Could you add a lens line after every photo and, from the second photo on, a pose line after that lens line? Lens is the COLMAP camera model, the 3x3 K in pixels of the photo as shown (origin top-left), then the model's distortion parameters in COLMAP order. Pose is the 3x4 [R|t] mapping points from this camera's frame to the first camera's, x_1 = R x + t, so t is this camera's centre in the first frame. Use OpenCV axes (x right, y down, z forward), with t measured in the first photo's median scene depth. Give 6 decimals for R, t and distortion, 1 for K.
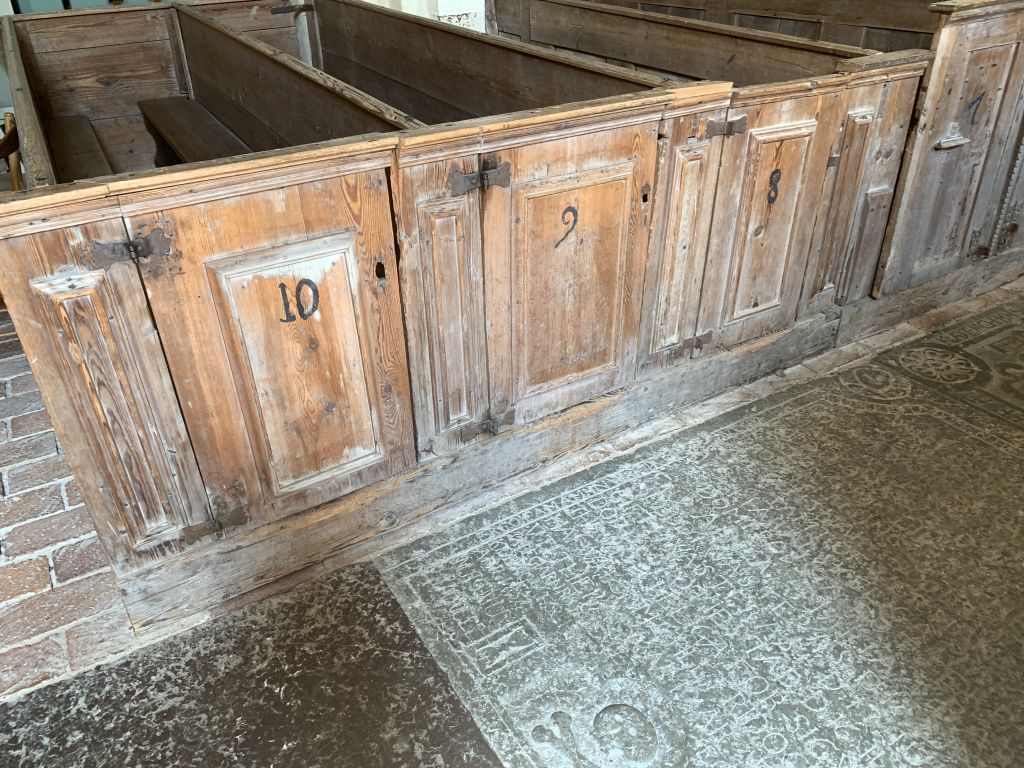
lens RADIAL K [[791.2, 0, 516.9], [0, 791.2, 377.0], [0, 0, 1]] dist [0.021320, -0.028974]
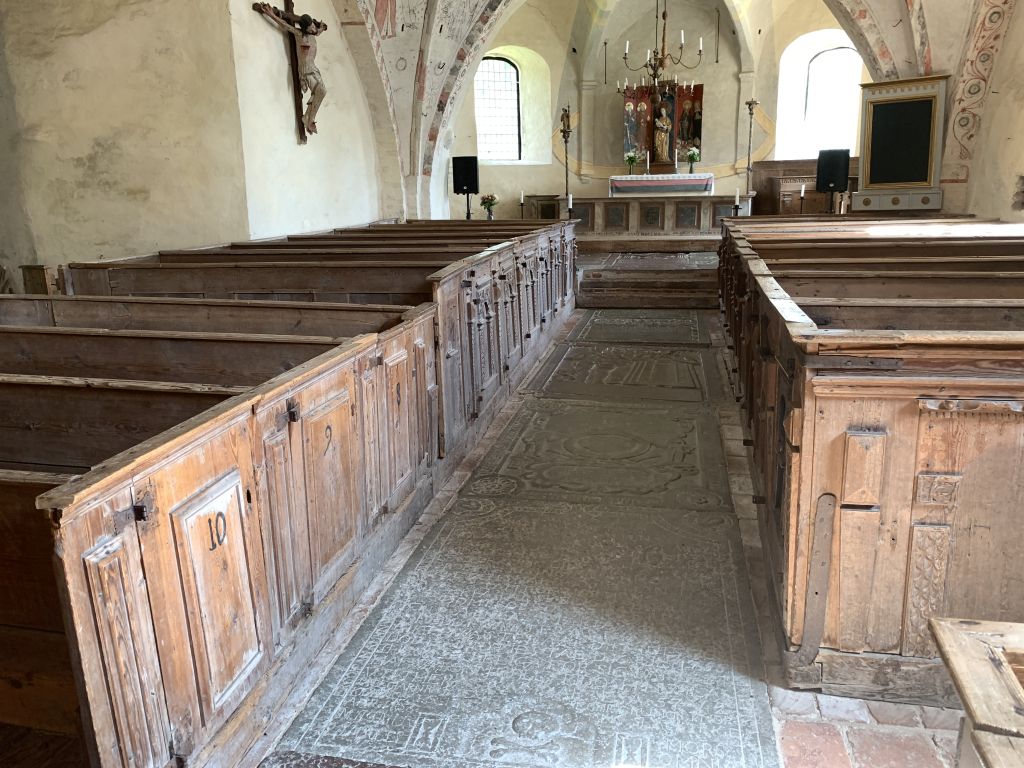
lens RADIAL K [[810.0, 0, 510.7], [0, 810.0, 365.3], [0, 0, 1]] dist [0.208318, -0.506186]
pose [[0.682397, -0.164376, 0.712260, -0.755417], [0.383132, 0.910253, -0.157000, 0.044466], [-0.622530, 0.380026, 0.684132, -0.261037]]
